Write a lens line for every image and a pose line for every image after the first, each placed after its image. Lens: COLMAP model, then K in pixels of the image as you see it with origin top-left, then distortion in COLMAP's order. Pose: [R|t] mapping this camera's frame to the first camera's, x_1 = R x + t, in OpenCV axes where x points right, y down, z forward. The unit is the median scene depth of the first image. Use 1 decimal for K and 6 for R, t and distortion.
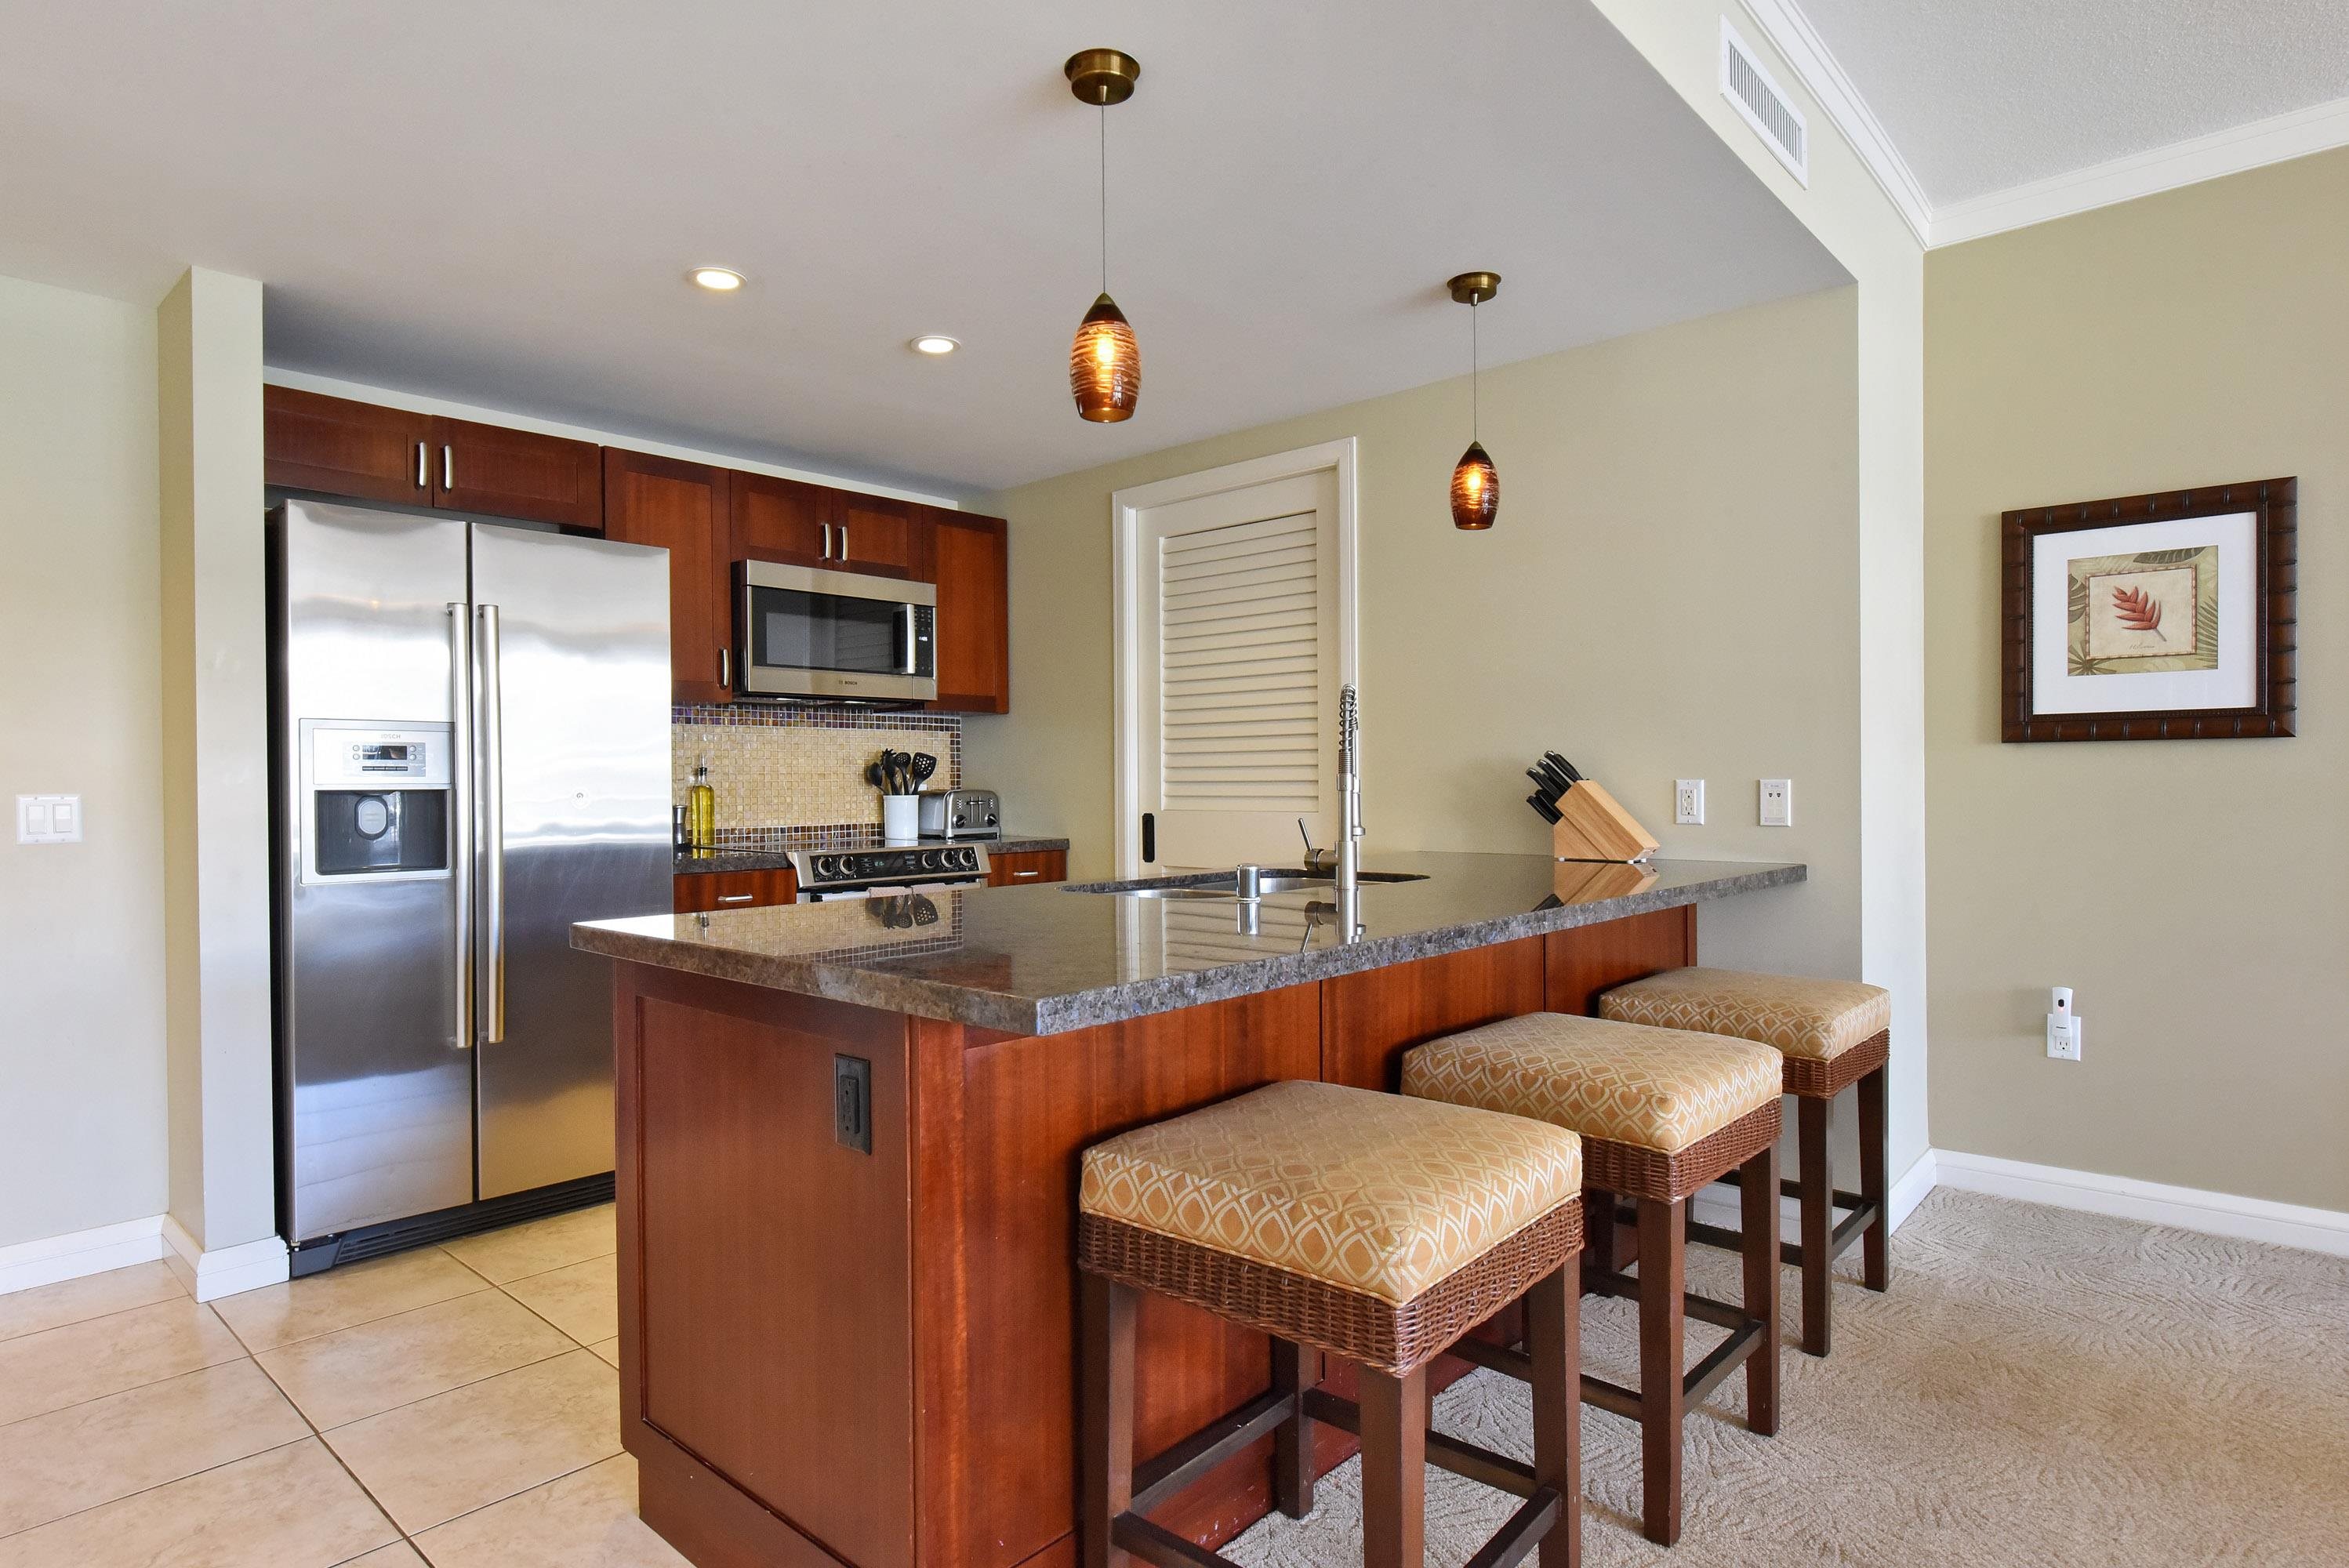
lens RADIAL K [[1255.9, 0, 1160.4], [0, 1255.9, 805.9], [0, 0, 1]] dist [-0.018464, 0.005009]
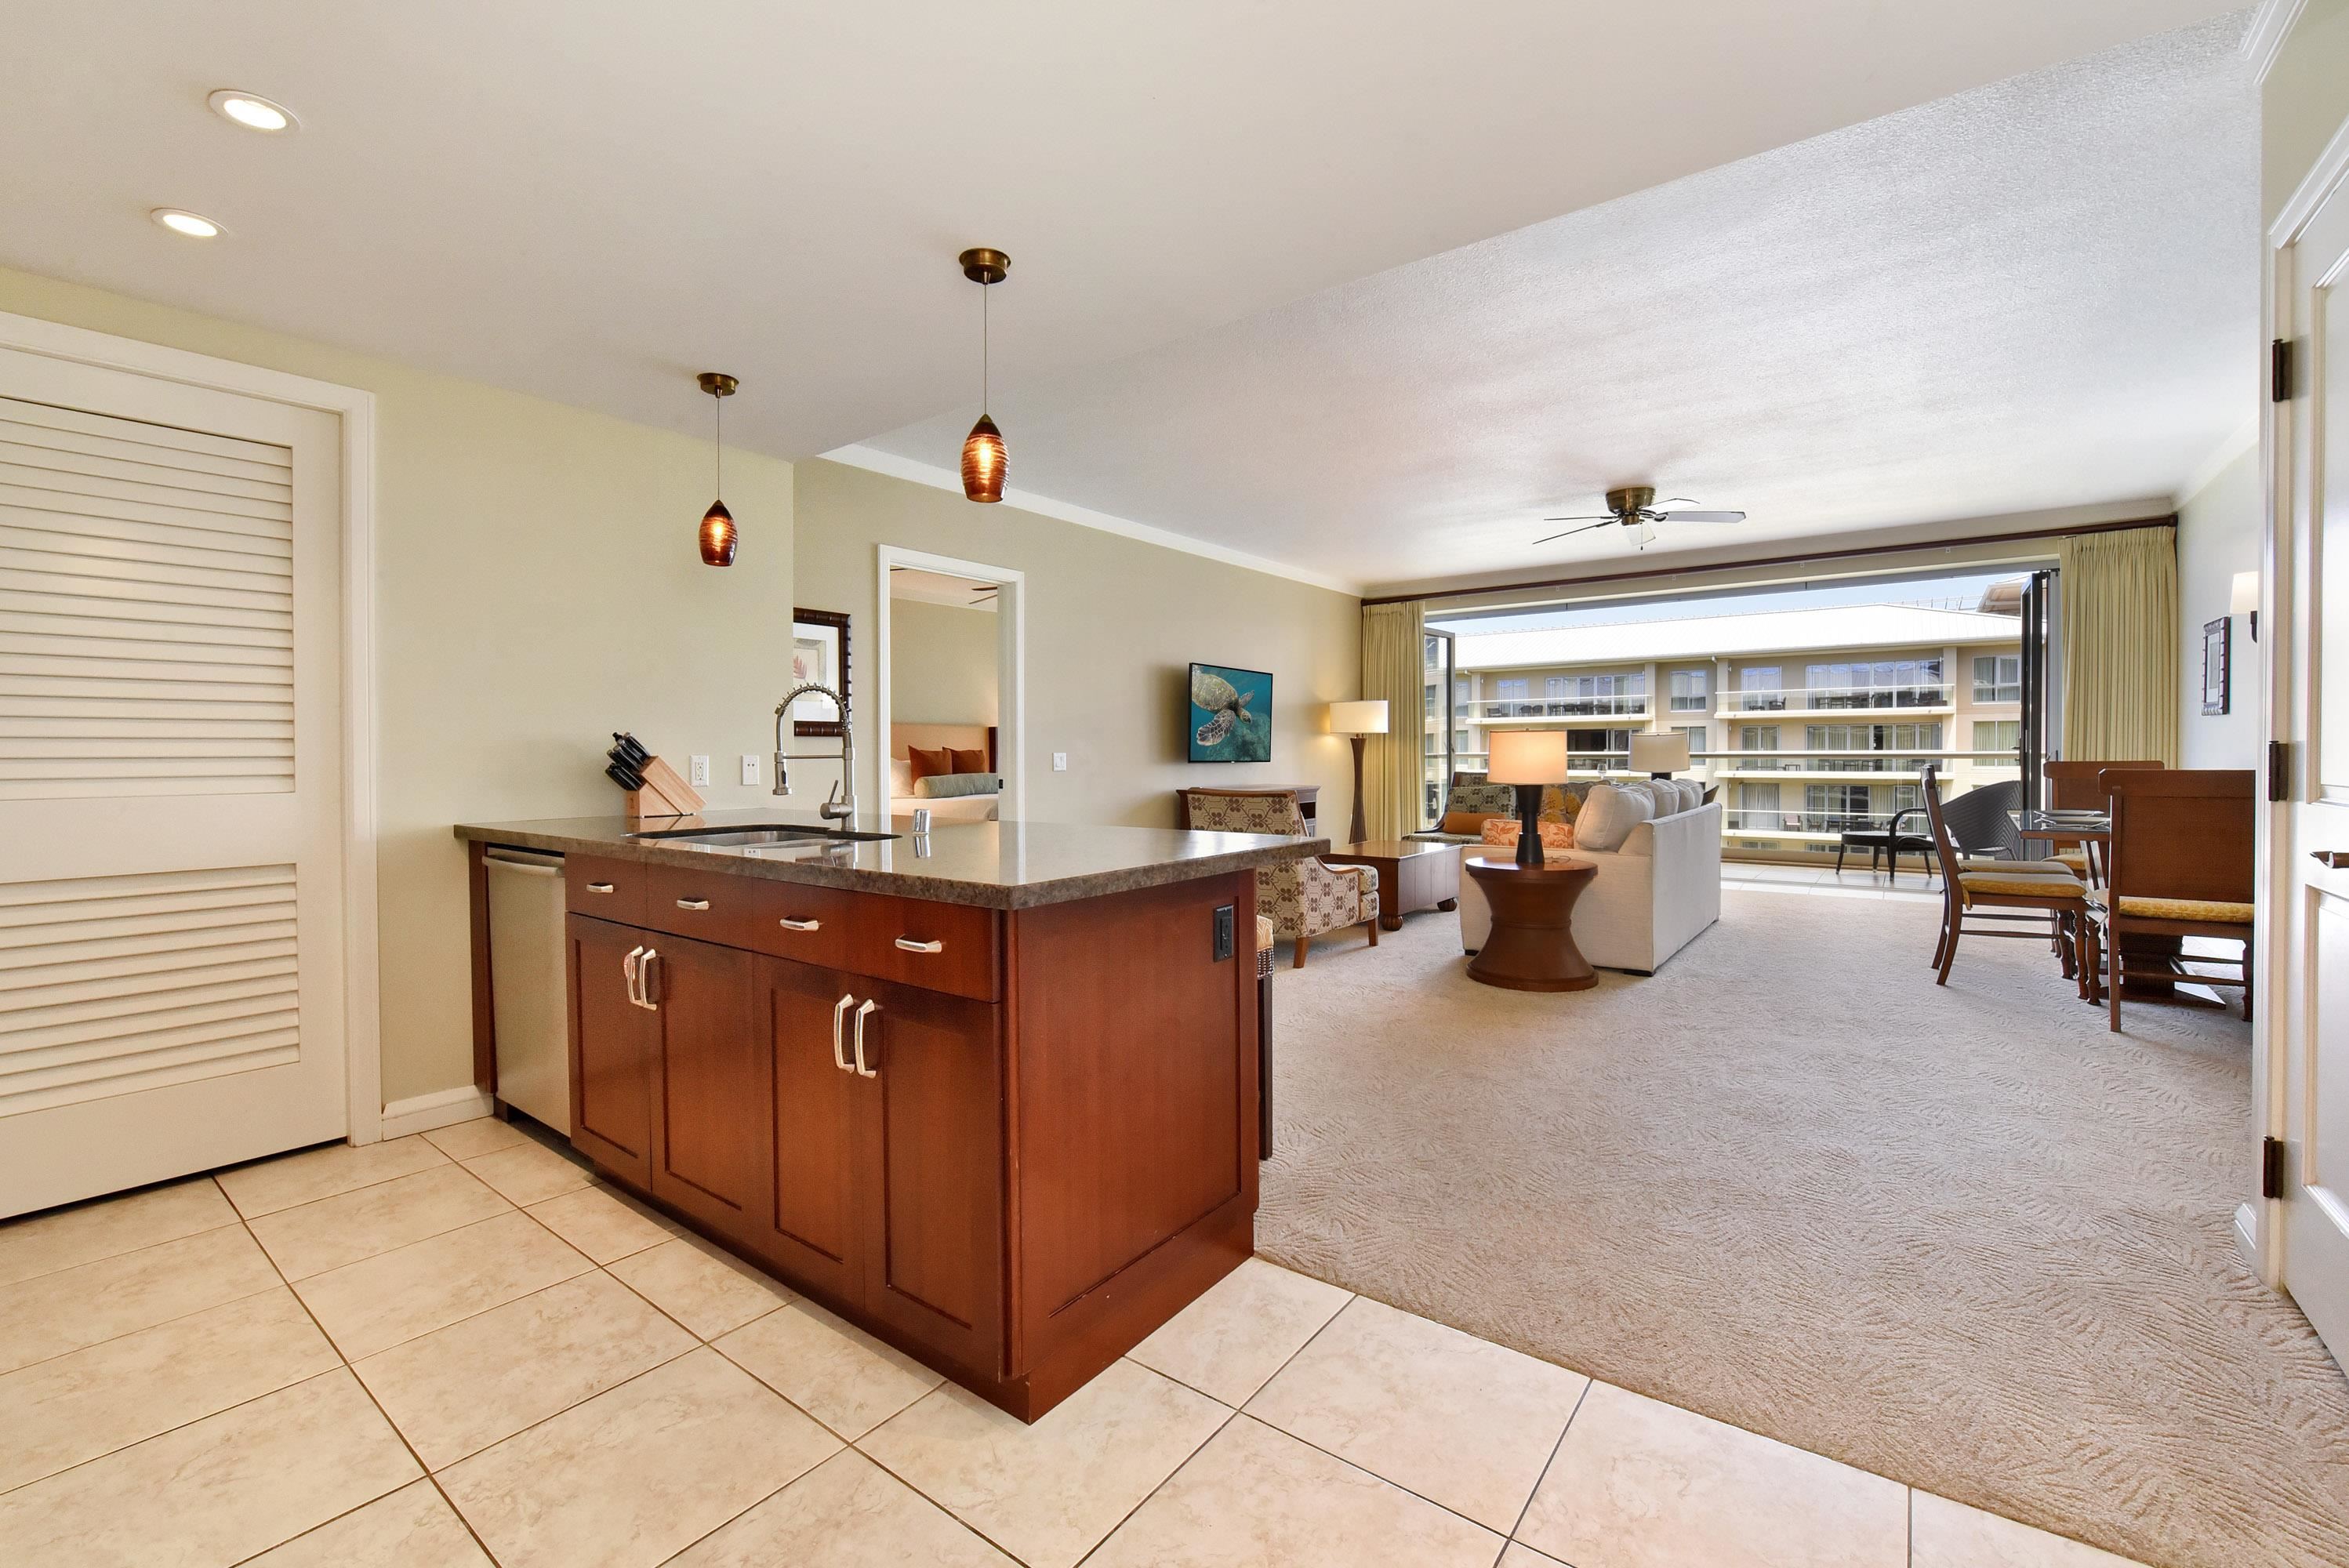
lens RADIAL K [[995.3, 0, 1140.2], [0, 995.3, 769.1], [0, 0, 1]] dist [0.001756, -0.002865]
pose [[-0.056576, -0.008600, 0.998361, -0.650744], [0.028073, 0.999554, 0.010201, -0.002189], [-0.998004, 0.028604, -0.056309, 0.478188]]
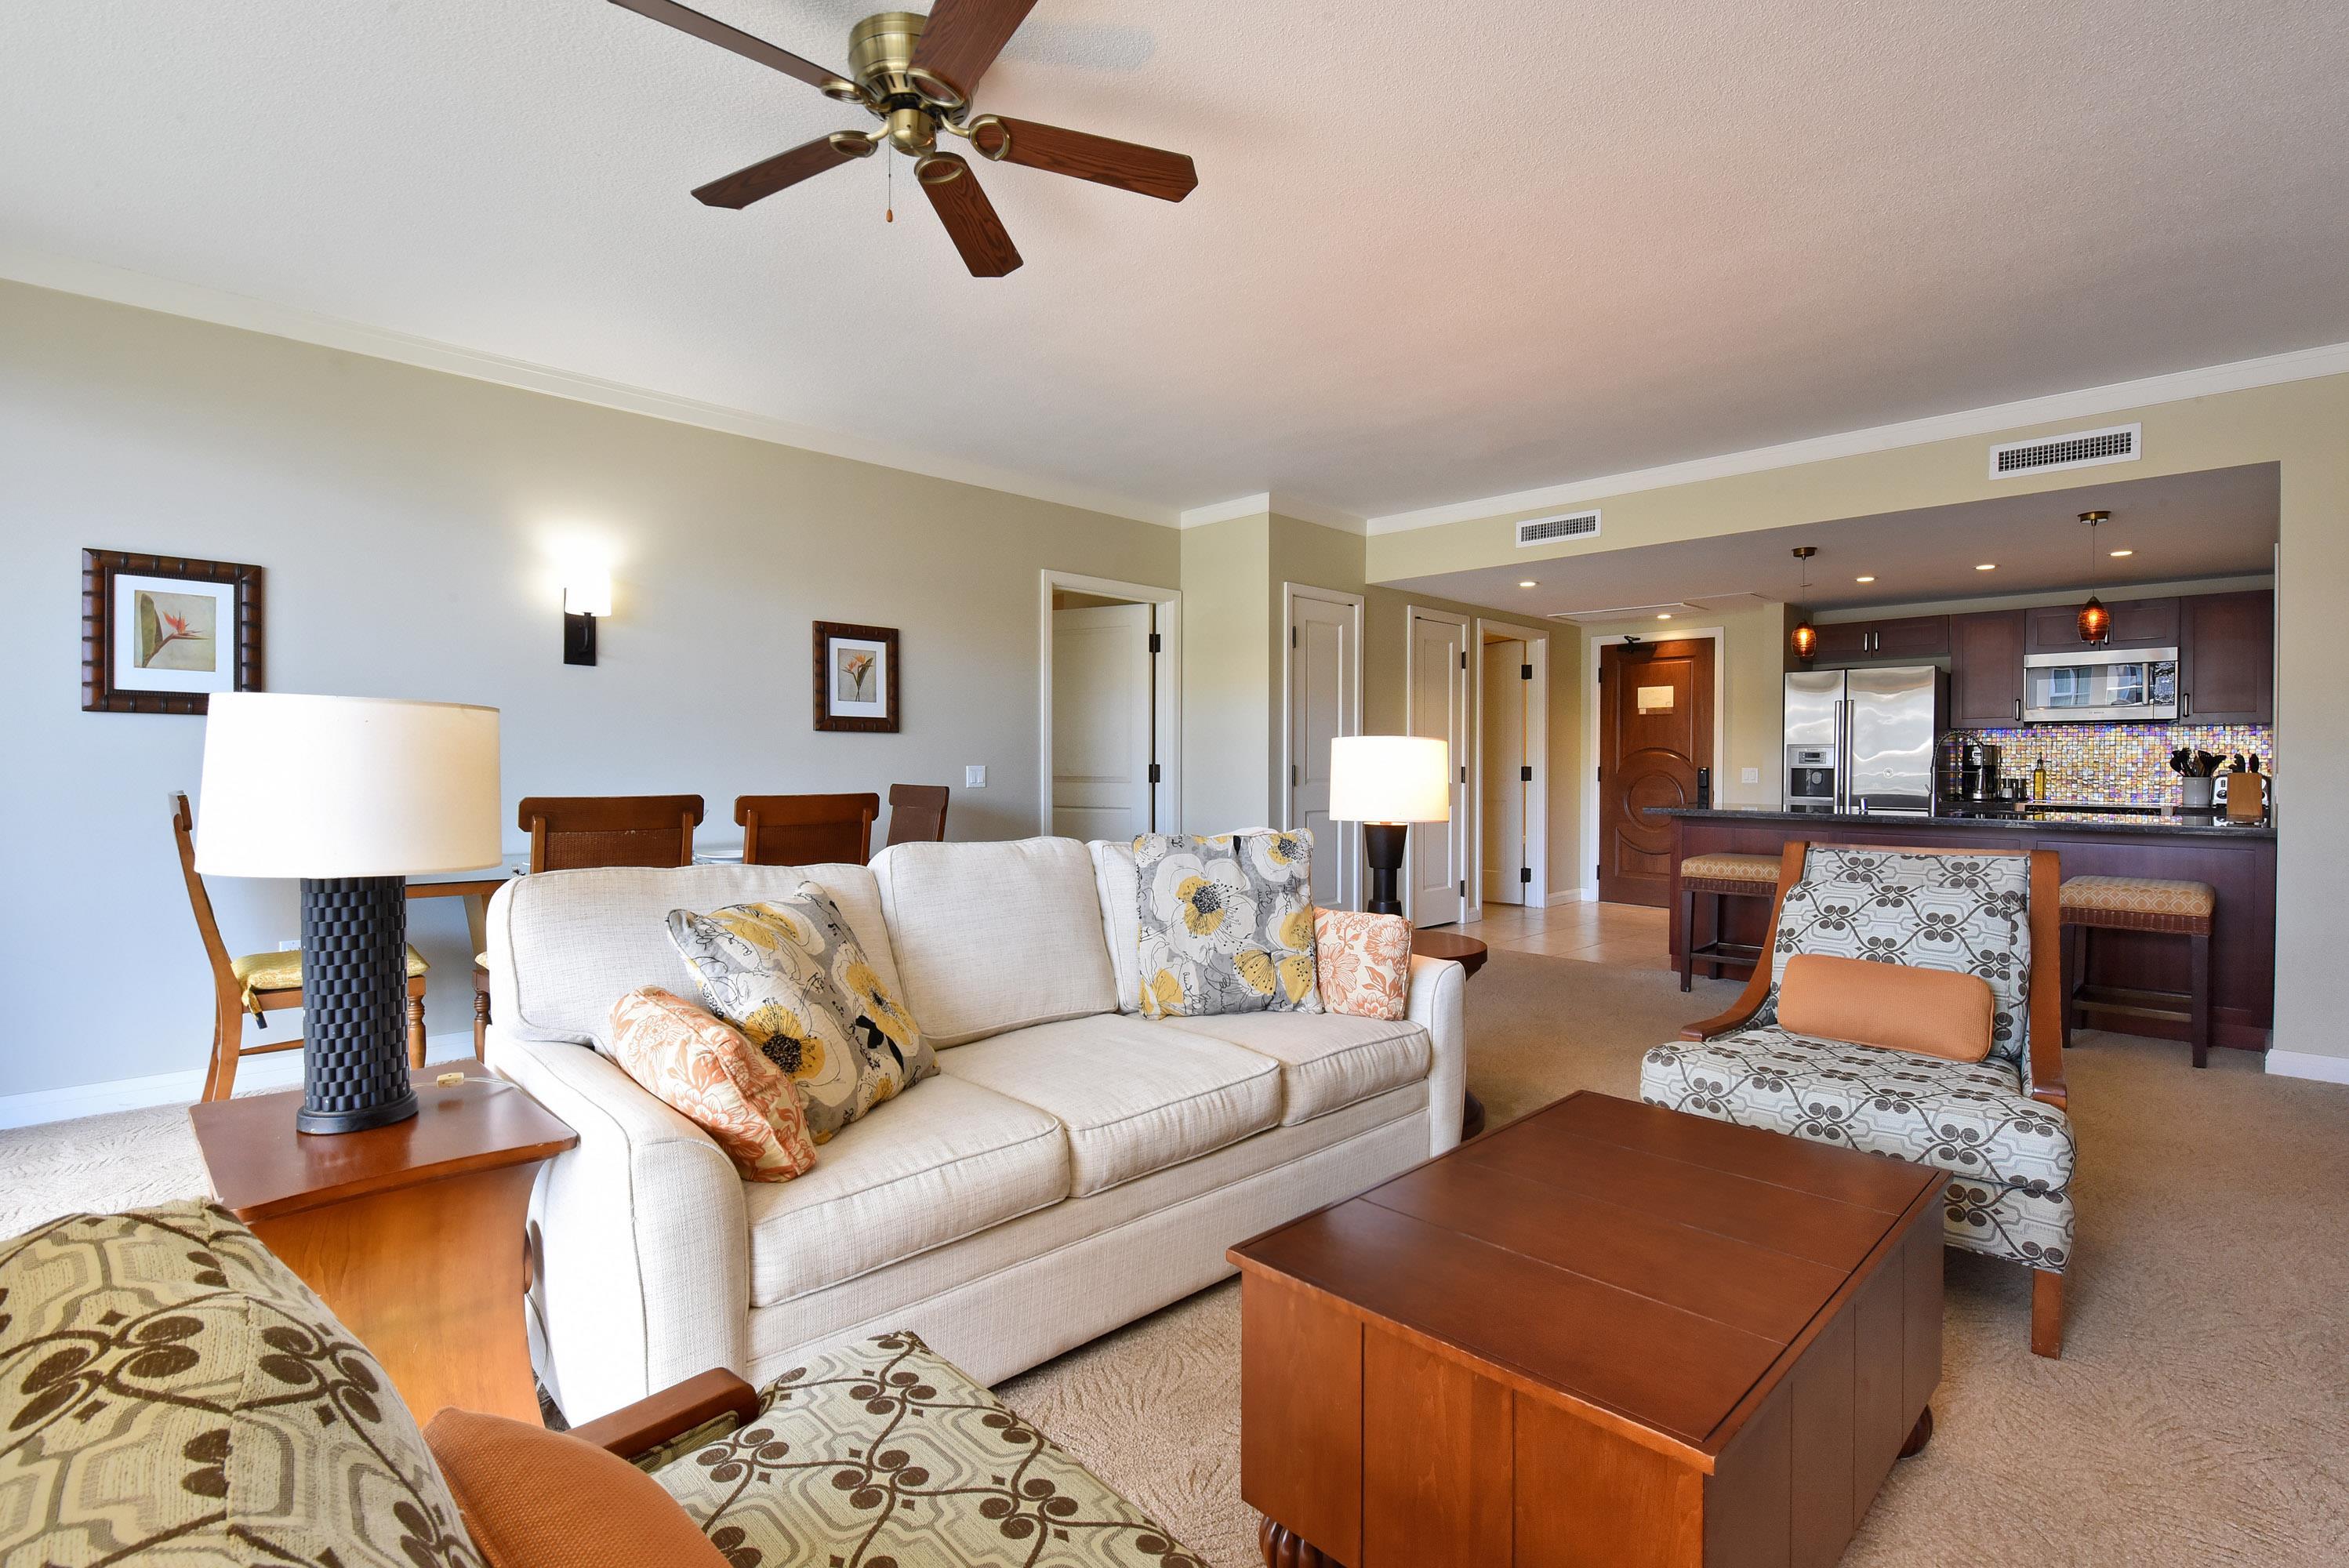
lens RADIAL K [[1094.3, 0, 1198.9], [0, 1094.3, 776.2], [0, 0, 1]] dist [-0.011859, -0.003014]
pose [[-0.059763, 0.018963, -0.998032, 1.533542], [-0.024204, 0.999498, 0.020441, -0.008920], [0.997919, 0.025378, -0.059274, -0.199739]]
